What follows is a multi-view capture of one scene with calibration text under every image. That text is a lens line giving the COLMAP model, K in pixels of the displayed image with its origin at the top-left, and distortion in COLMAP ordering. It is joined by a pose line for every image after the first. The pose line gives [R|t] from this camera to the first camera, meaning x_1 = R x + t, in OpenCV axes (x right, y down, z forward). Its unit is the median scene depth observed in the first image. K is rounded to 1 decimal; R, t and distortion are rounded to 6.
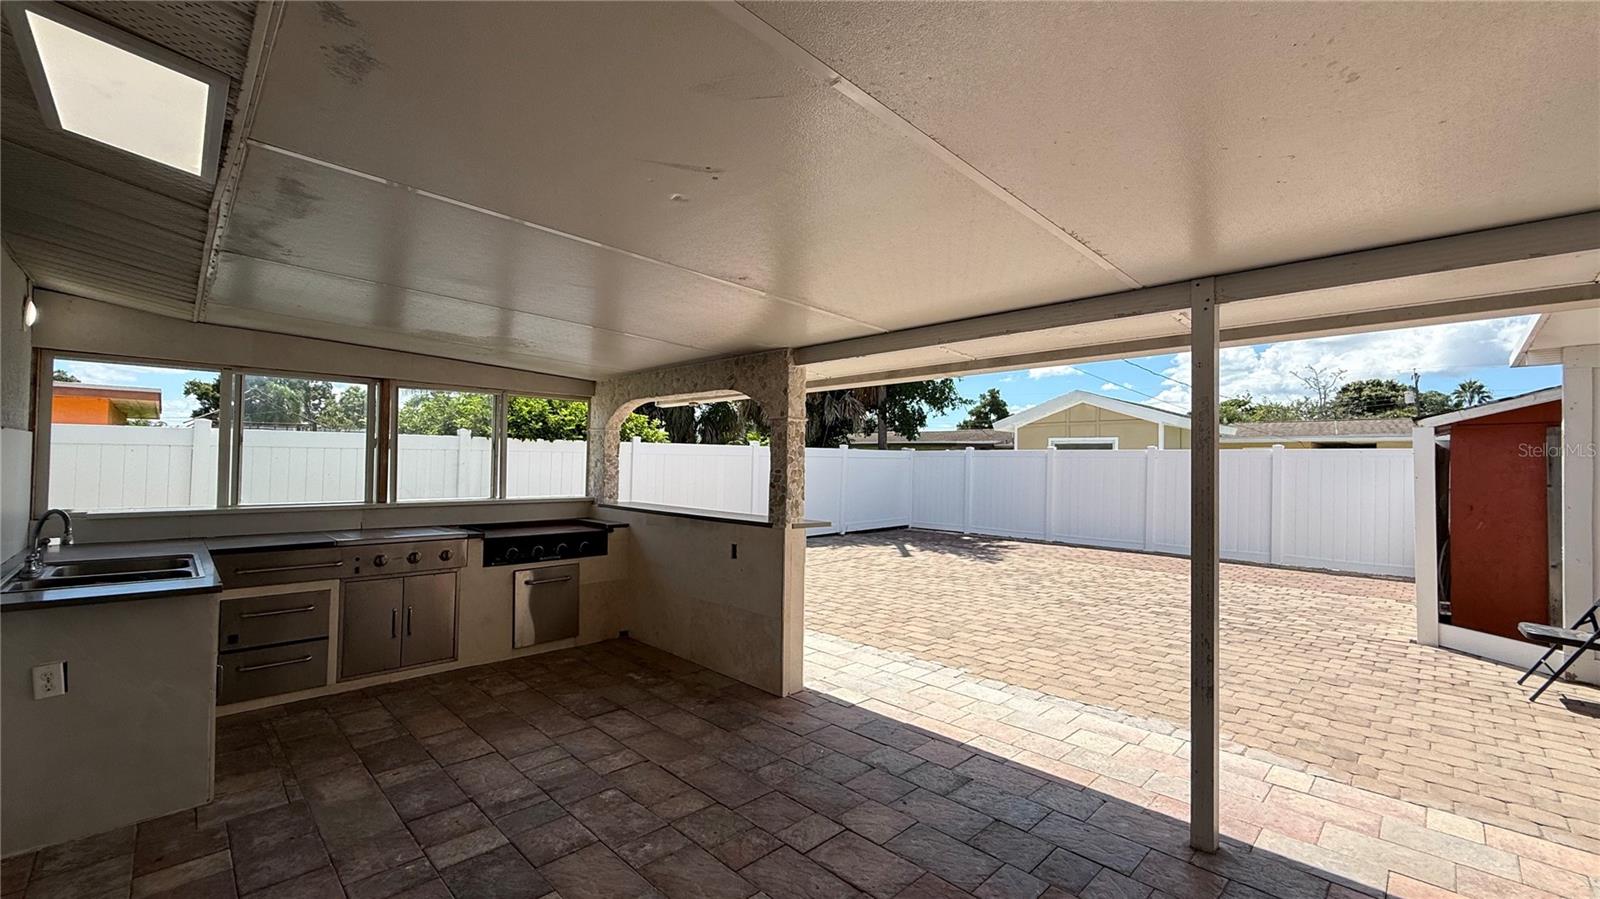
lens RADIAL K [[641.9, 0, 794.9], [0, 641.9, 452.3], [0, 0, 1]] dist [-0.002972, 0.000485]
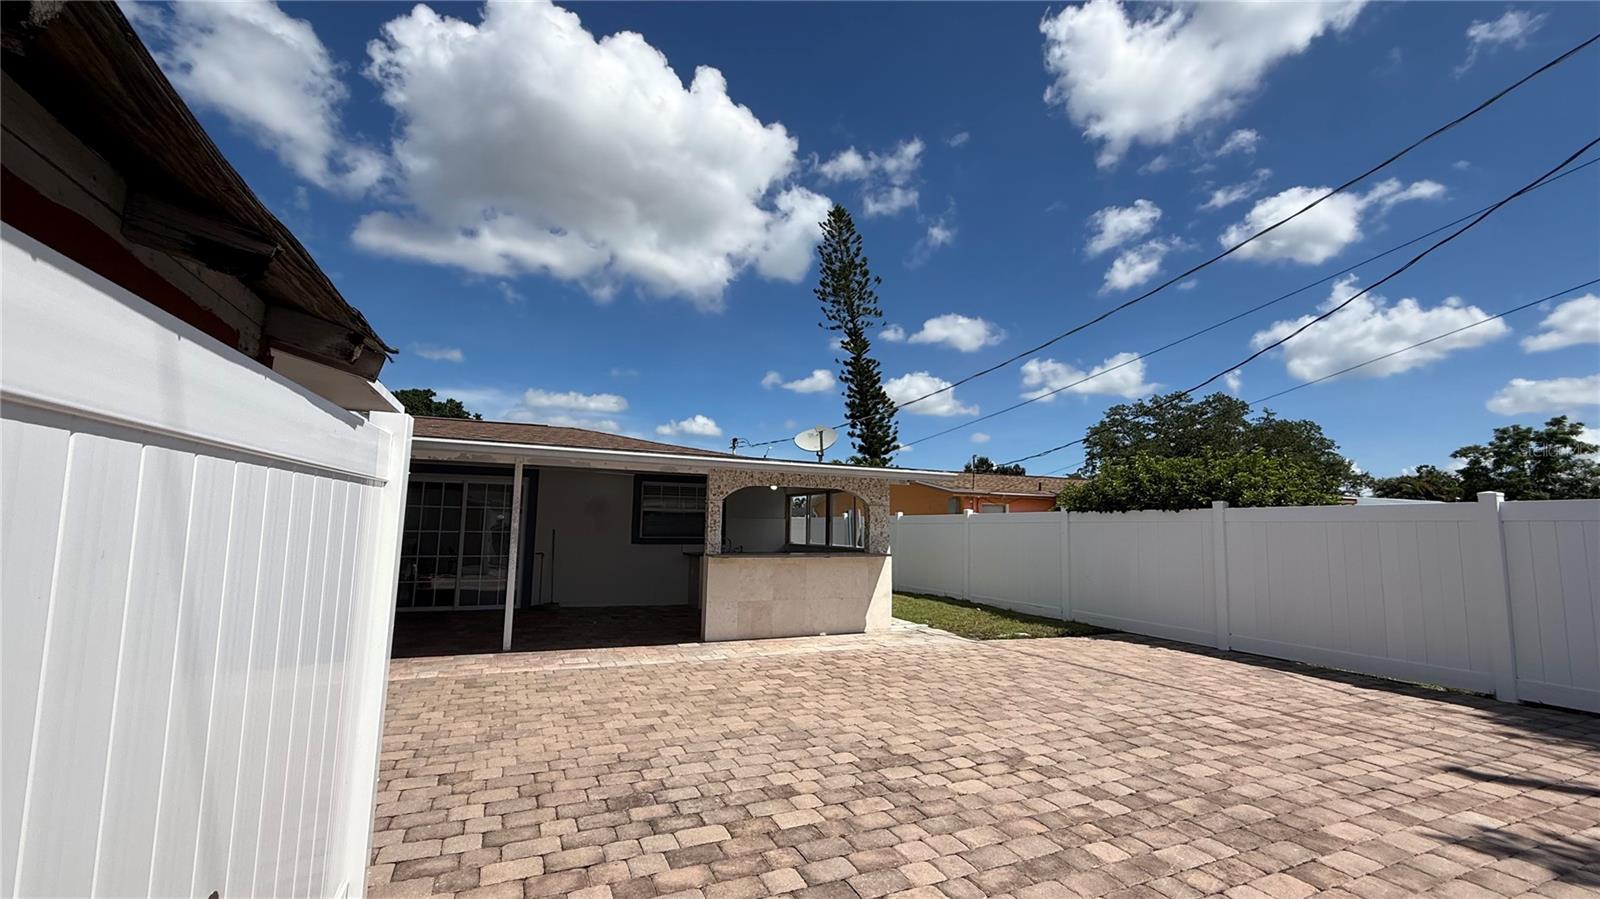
lens RADIAL K [[641.9, 0, 795.5], [0, 641.9, 452.6], [0, 0, 1]] dist [-0.002972, 0.000485]
pose [[-0.355775, -0.124030, -0.926305, 1.411020], [-0.003188, 0.991310, -0.131509, 0.048133], [0.934566, -0.043834, -0.353078, 1.554651]]
